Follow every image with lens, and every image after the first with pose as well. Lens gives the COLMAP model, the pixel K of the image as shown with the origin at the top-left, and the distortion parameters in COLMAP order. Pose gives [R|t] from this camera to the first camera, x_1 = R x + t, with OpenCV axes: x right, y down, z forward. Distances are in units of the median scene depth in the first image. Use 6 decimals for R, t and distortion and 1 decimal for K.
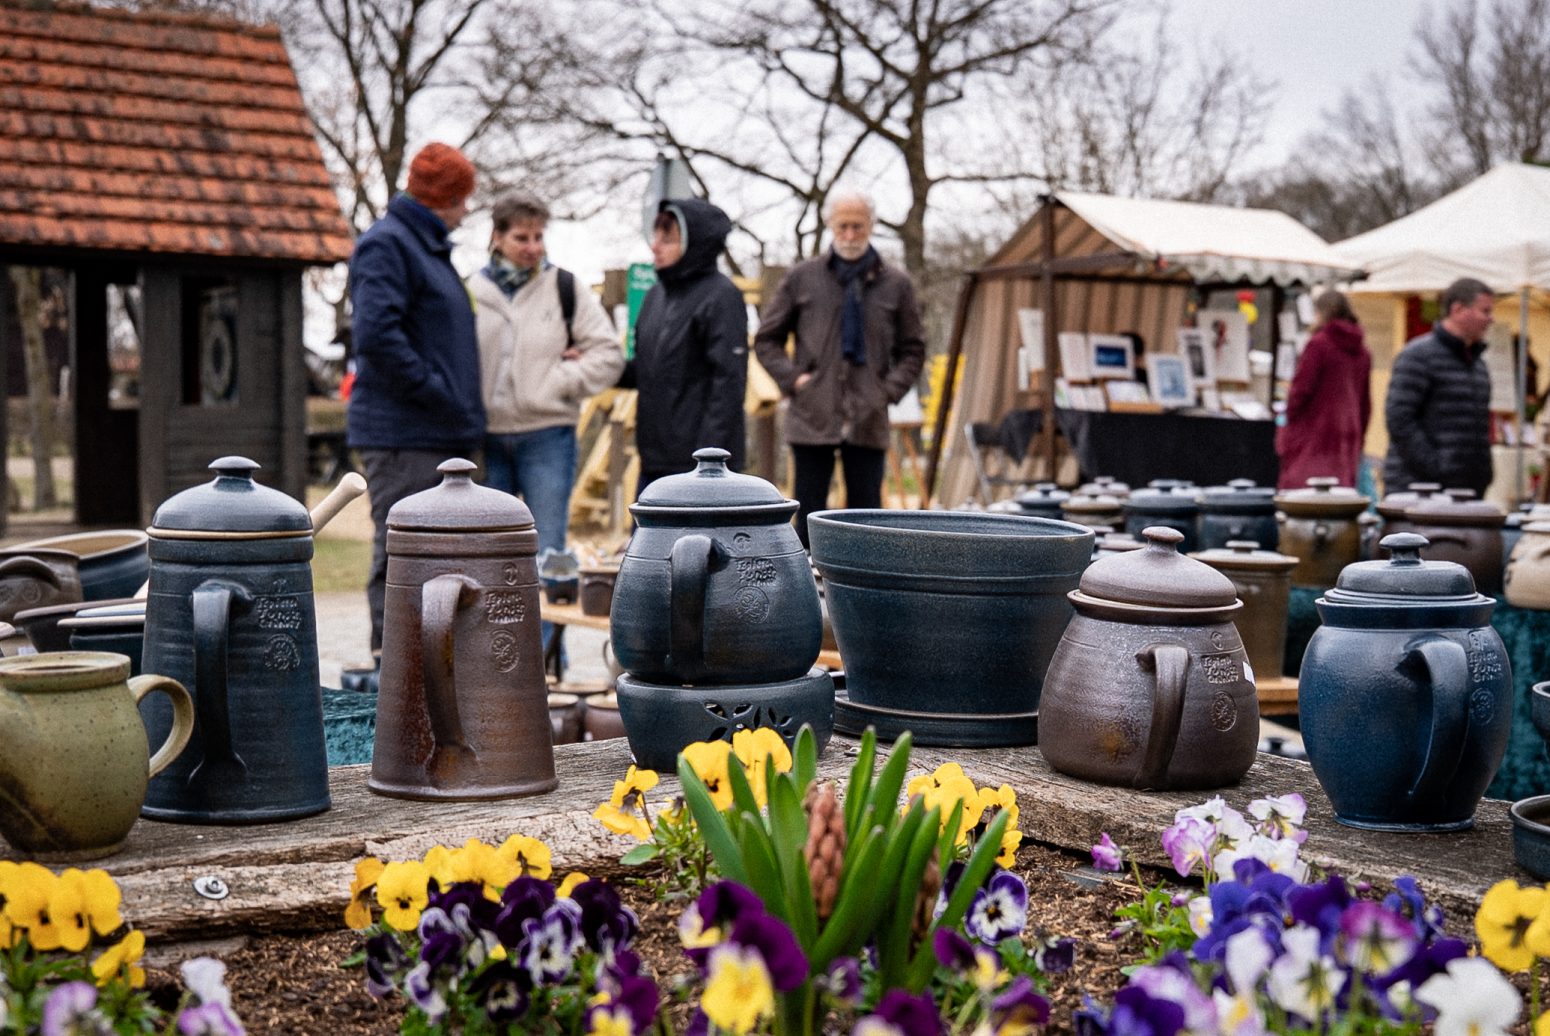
lens RADIAL K [[2264.4, 0, 775.0], [0, 2264.4, 518.0], [0, 0, 1]] dist [-0.157855, -0.034316]
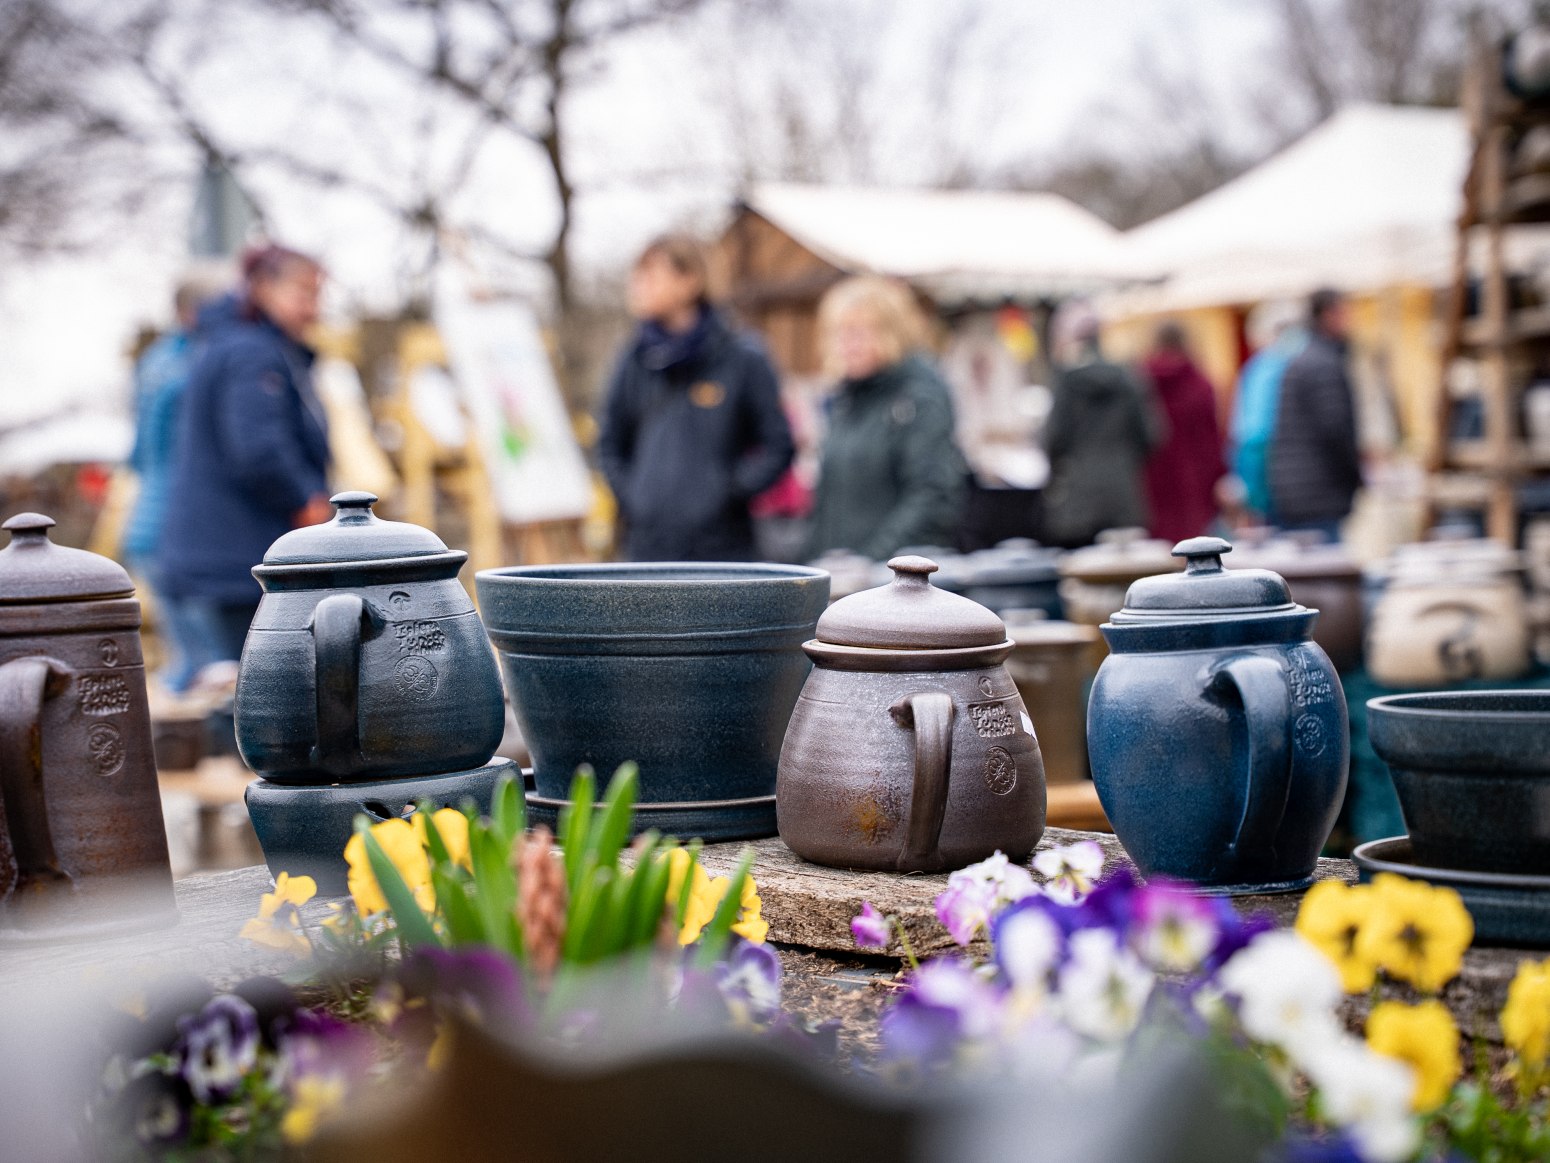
lens RADIAL K [[3632.9, 0, 775.0], [0, 3632.9, 581.5], [0, 0, 1]] dist [0.541167, -0.207324]
pose [[0.990200, -0.054319, 0.128658, -0.050307], [0.061859, 0.996549, -0.055353, 0.085460], [-0.125207, 0.062769, 0.990143, -0.316937]]
